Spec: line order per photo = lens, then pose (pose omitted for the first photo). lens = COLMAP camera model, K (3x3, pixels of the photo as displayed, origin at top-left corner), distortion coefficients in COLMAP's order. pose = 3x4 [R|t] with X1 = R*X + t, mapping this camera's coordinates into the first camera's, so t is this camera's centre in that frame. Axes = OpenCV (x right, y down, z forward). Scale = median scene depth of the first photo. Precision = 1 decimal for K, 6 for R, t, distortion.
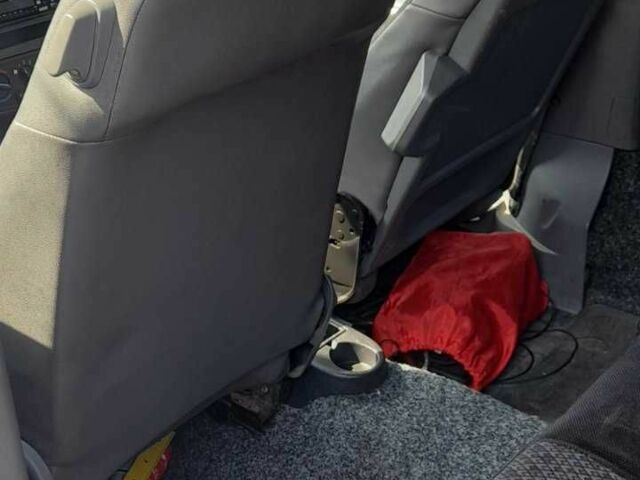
lens RADIAL K [[1011.6, 0, 320.0], [0, 1011.6, 240.0], [0, 0, 1]] dist [0.038924, -0.014434]
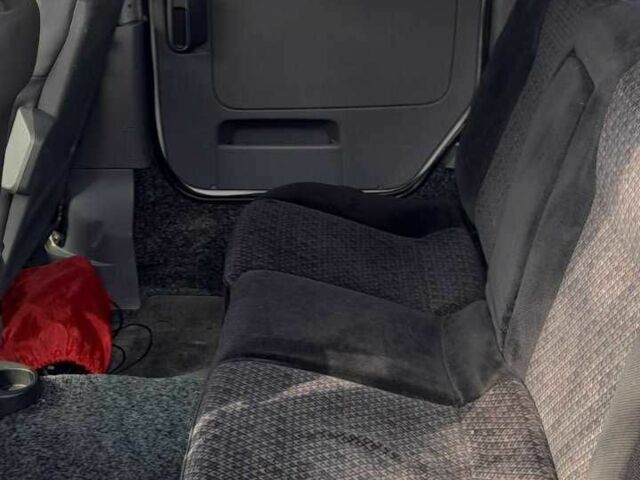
lens RADIAL K [[983.2, 0, 320.0], [0, 983.2, 240.0], [0, 0, 1]] dist [0.005951, 0.007601]
pose [[0.793063, -0.239811, 0.559948, -0.245551], [0.274313, 0.961360, 0.023211, 0.030070], [-0.543879, 0.135193, 0.828202, -0.118935]]
